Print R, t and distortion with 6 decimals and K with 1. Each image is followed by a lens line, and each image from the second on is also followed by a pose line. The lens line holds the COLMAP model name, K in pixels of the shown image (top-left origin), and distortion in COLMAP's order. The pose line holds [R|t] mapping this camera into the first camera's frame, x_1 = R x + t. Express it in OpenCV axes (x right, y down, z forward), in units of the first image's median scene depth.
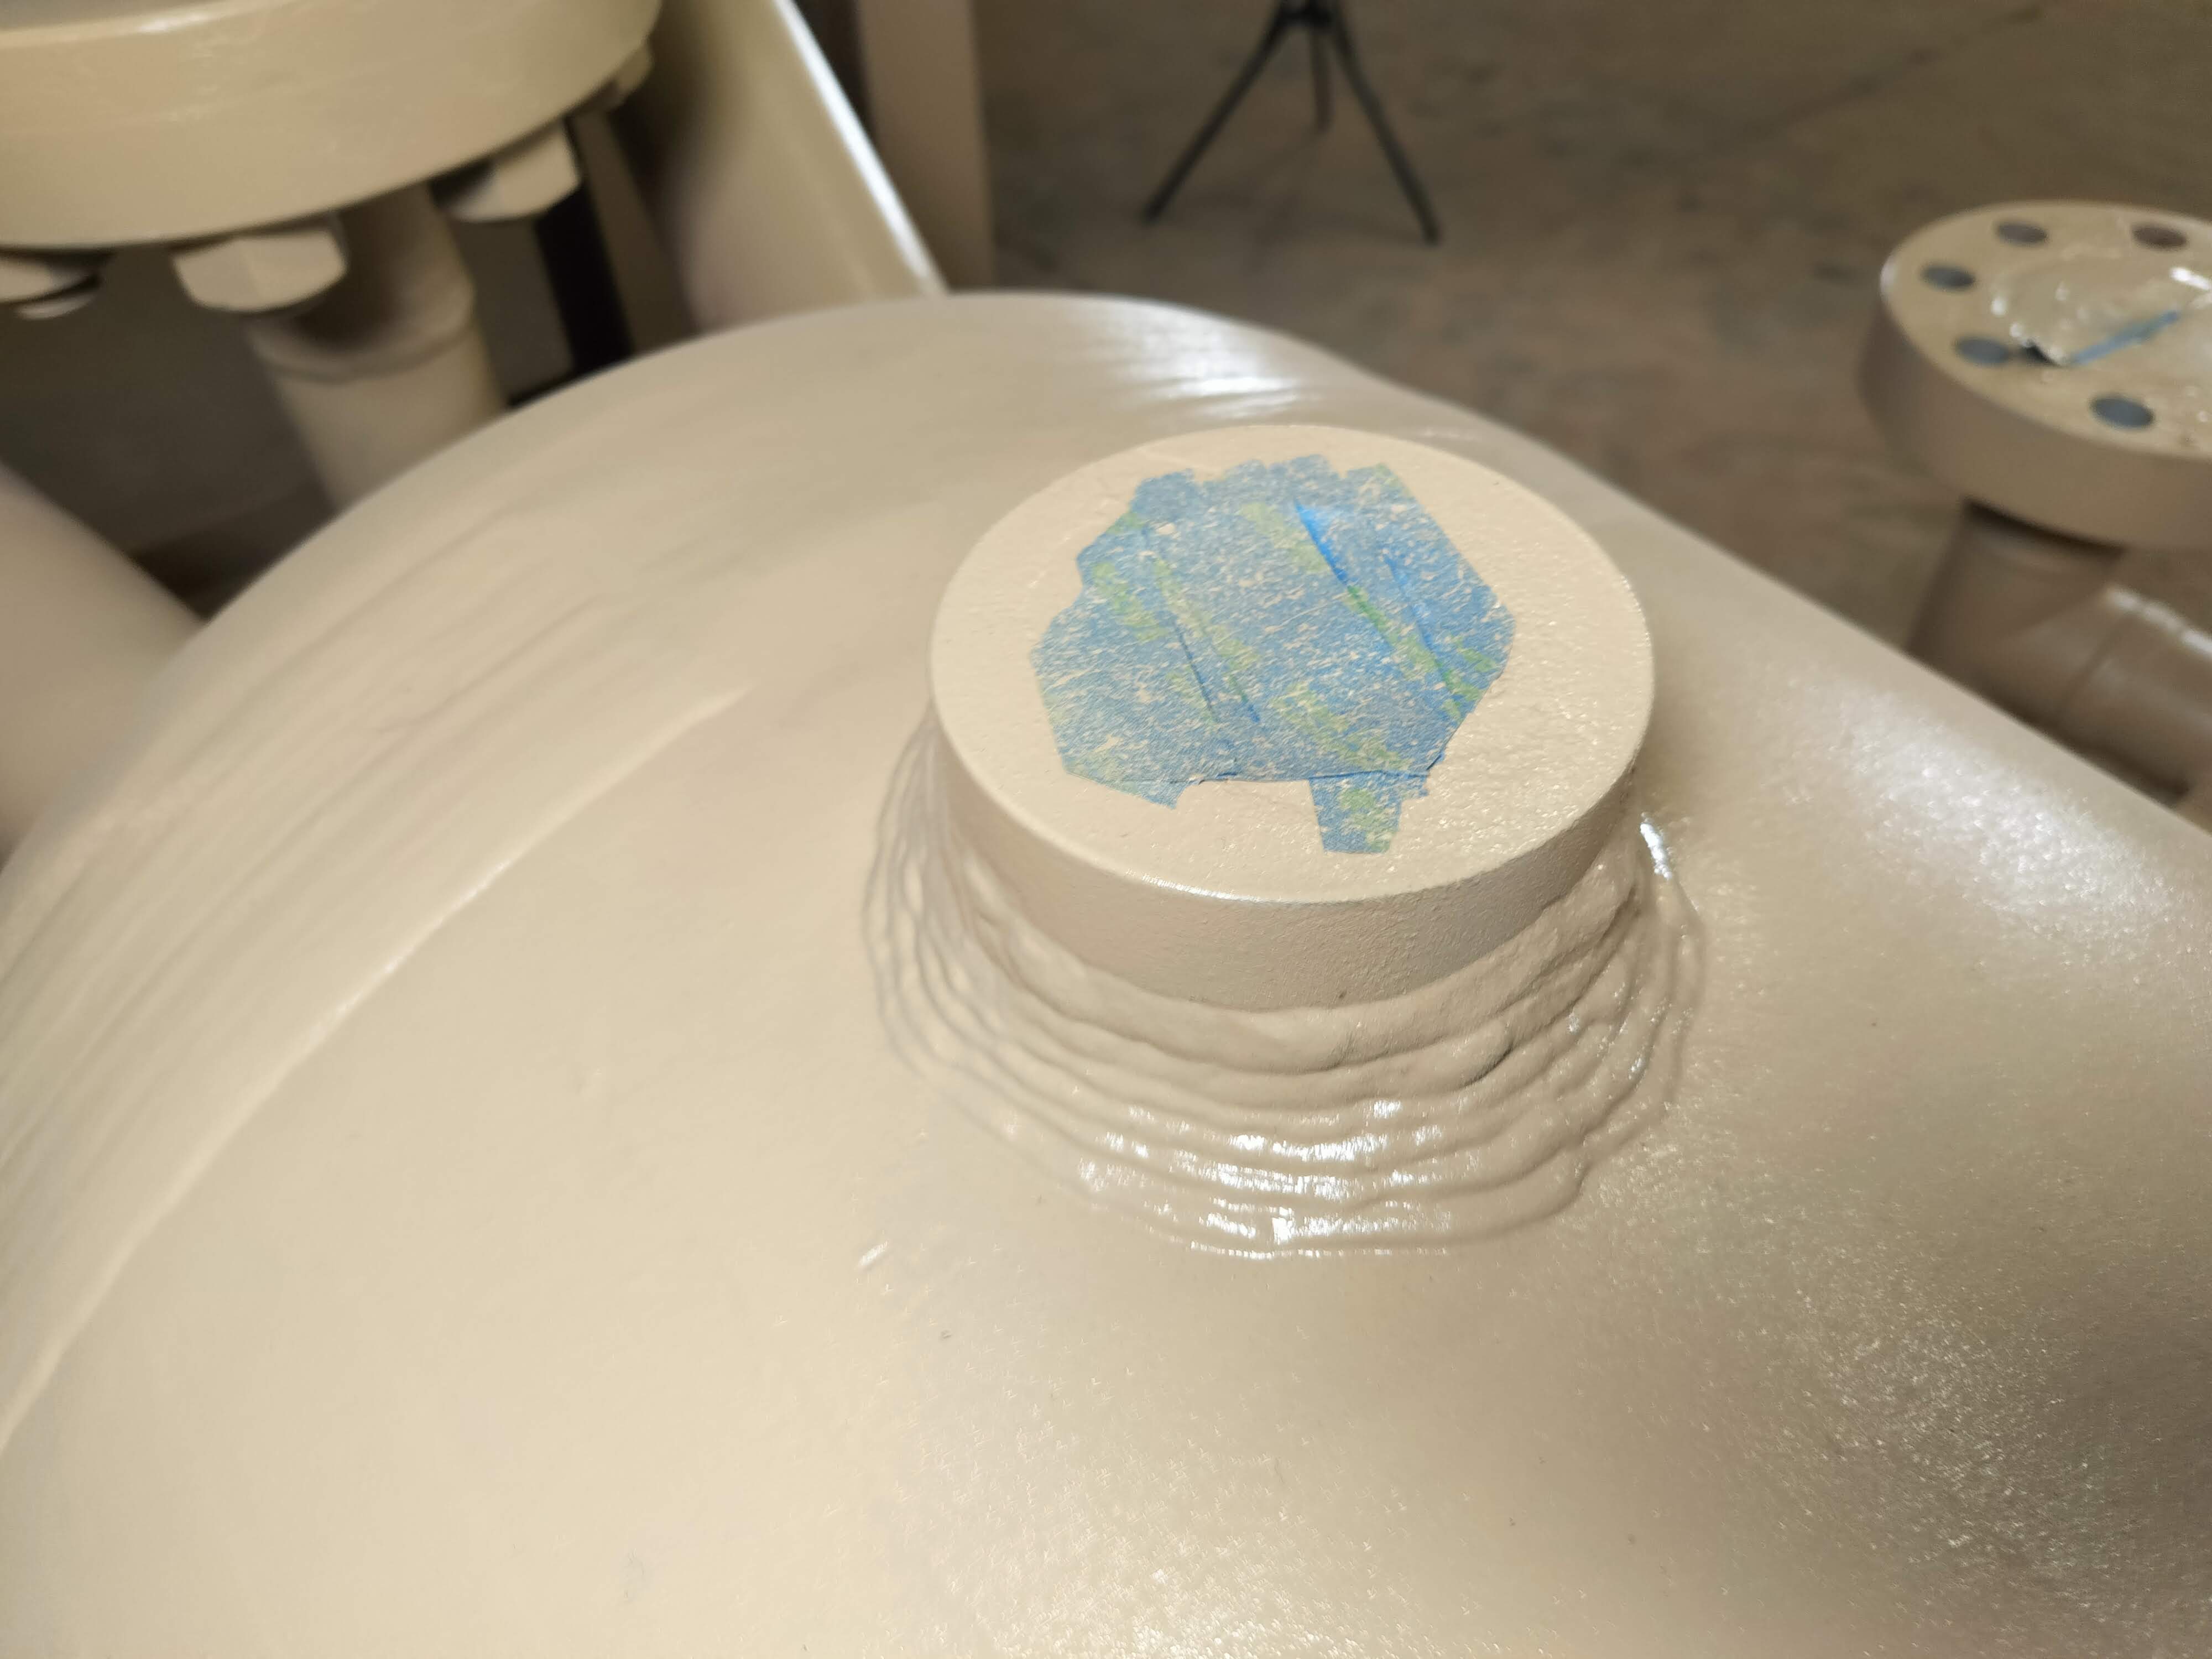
lens RADIAL K [[1556.4, 0, 1101.9], [0, 1556.4, 833.6], [0, 0, 1]] dist [0.033455, -0.032759]
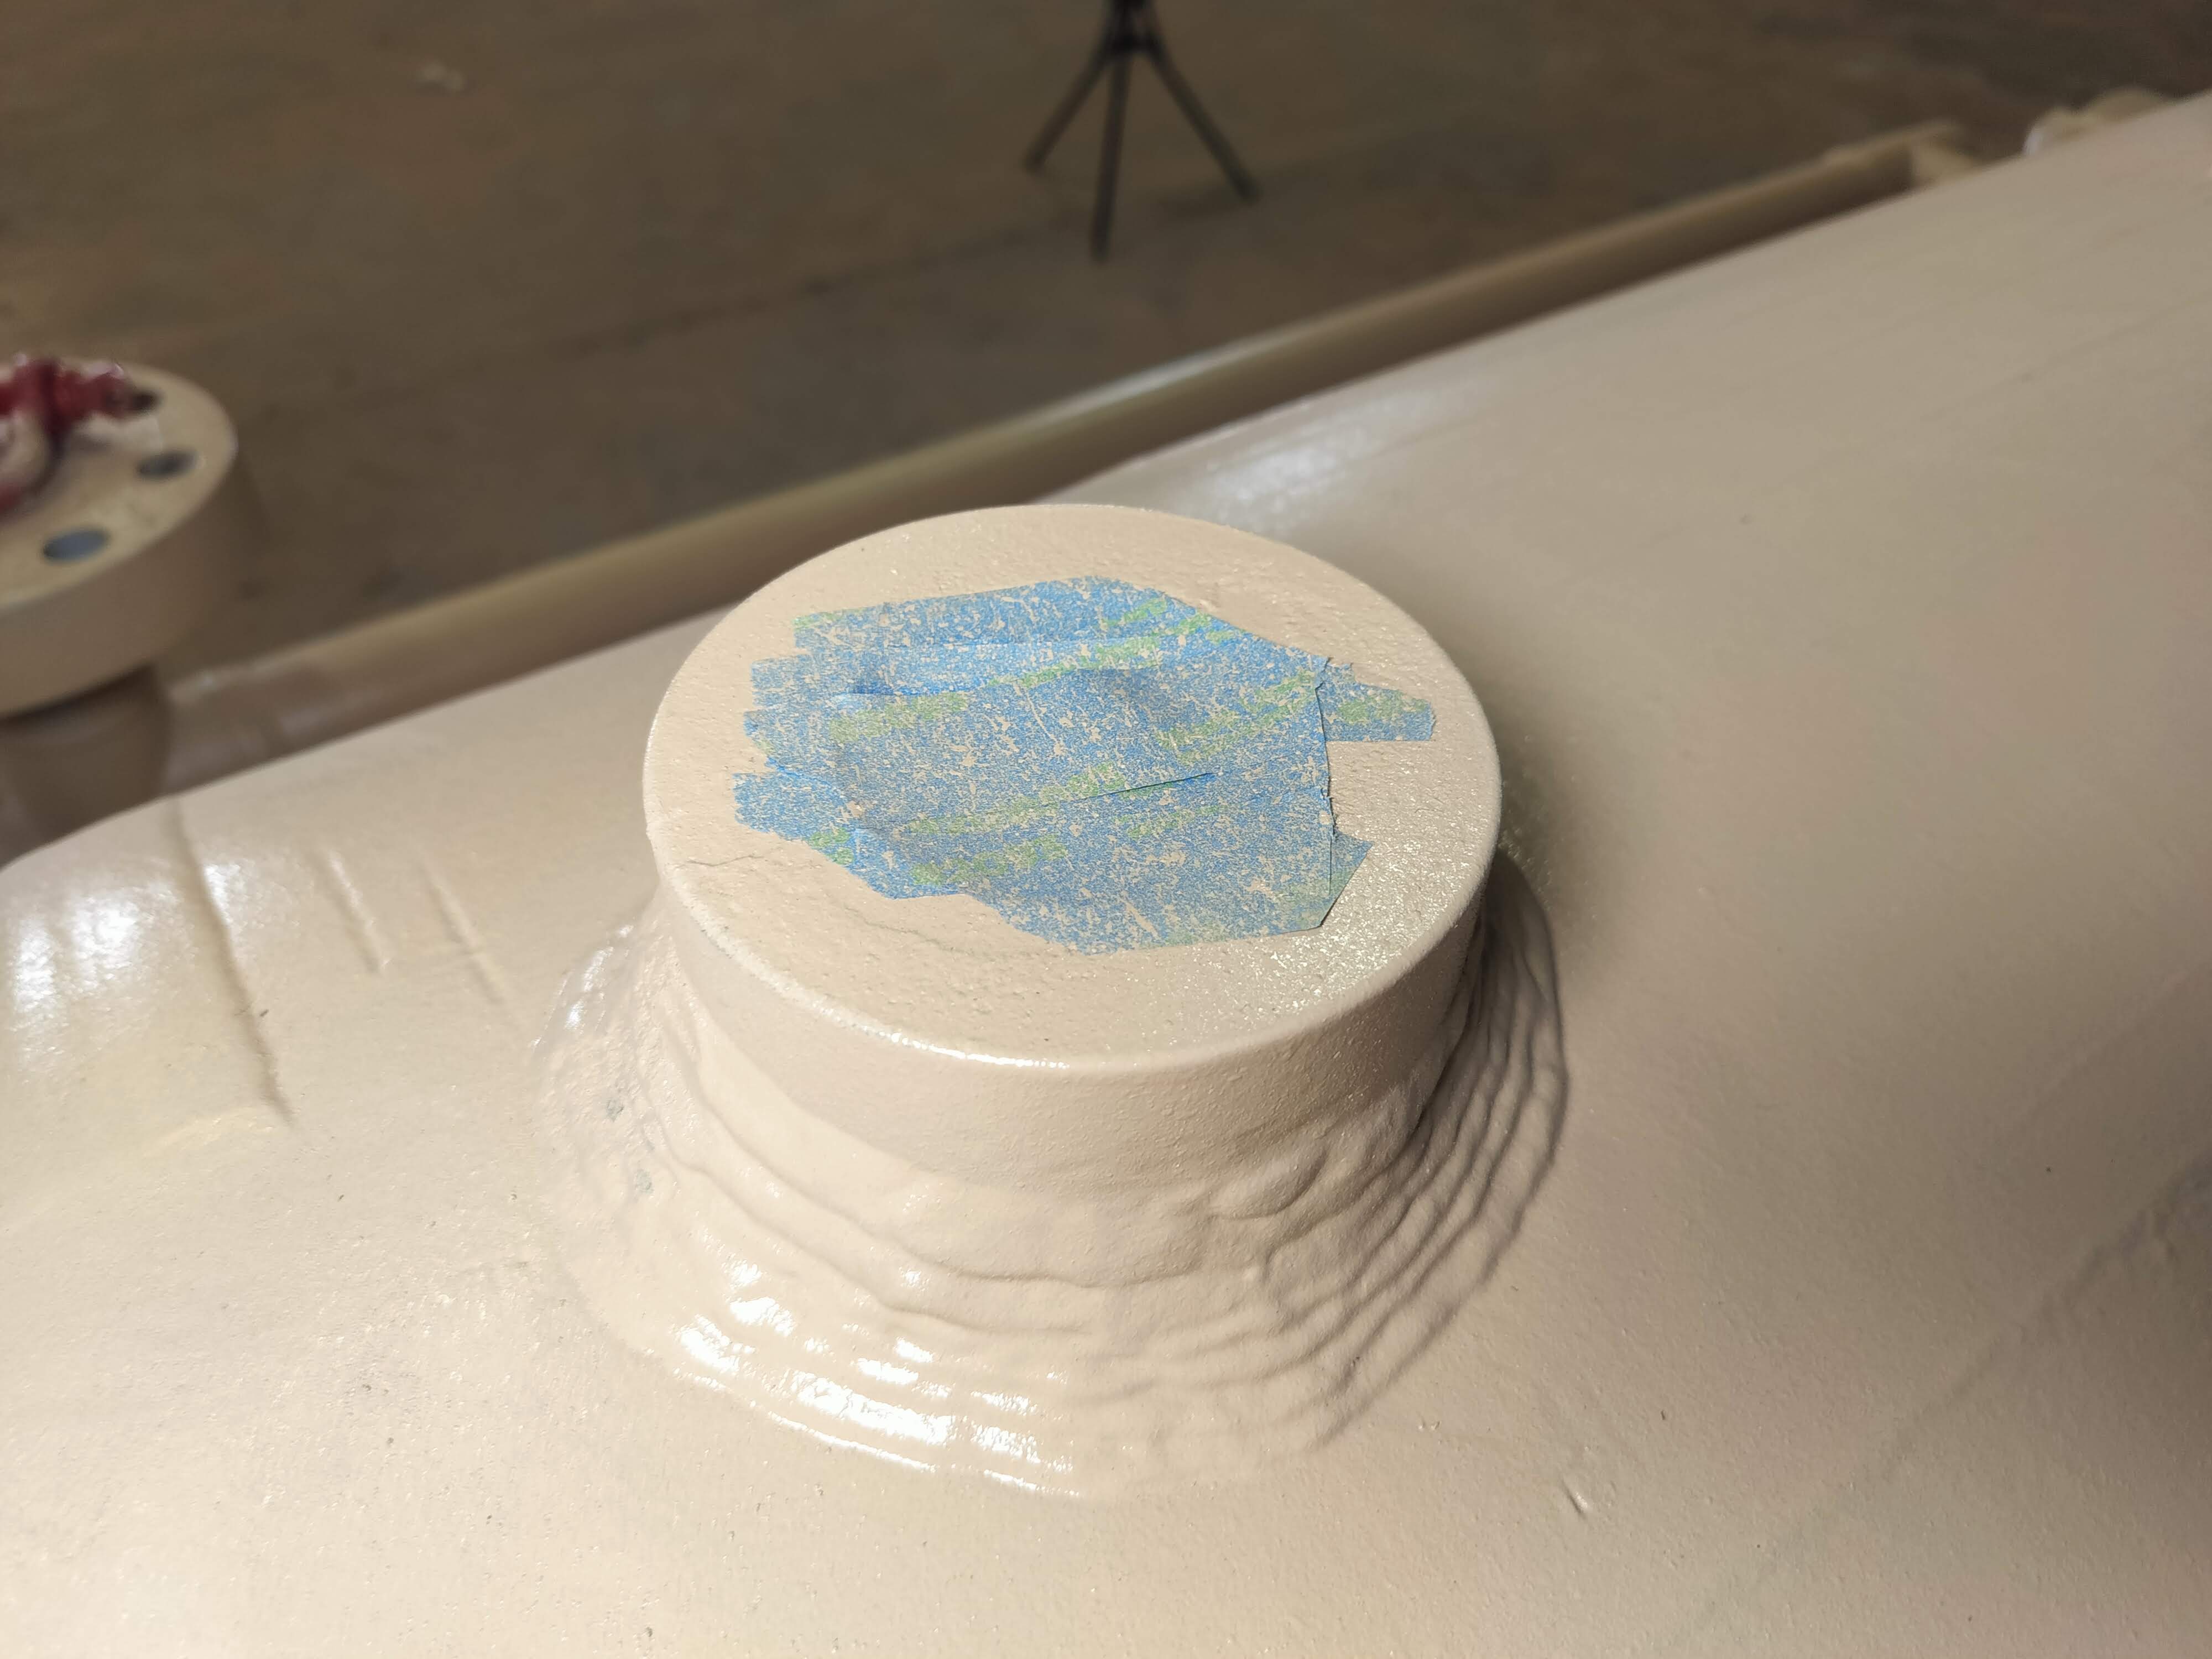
lens RADIAL K [[1556.4, 0, 1102.2], [0, 1556.4, 825.6], [0, 0, 1]] dist [0.033455, -0.032759]
pose [[0.062850, -0.655033, 0.752982, -0.557748], [0.723391, 0.549682, 0.417798, -0.449737], [-0.687572, 0.518442, 0.508393, 0.588310]]
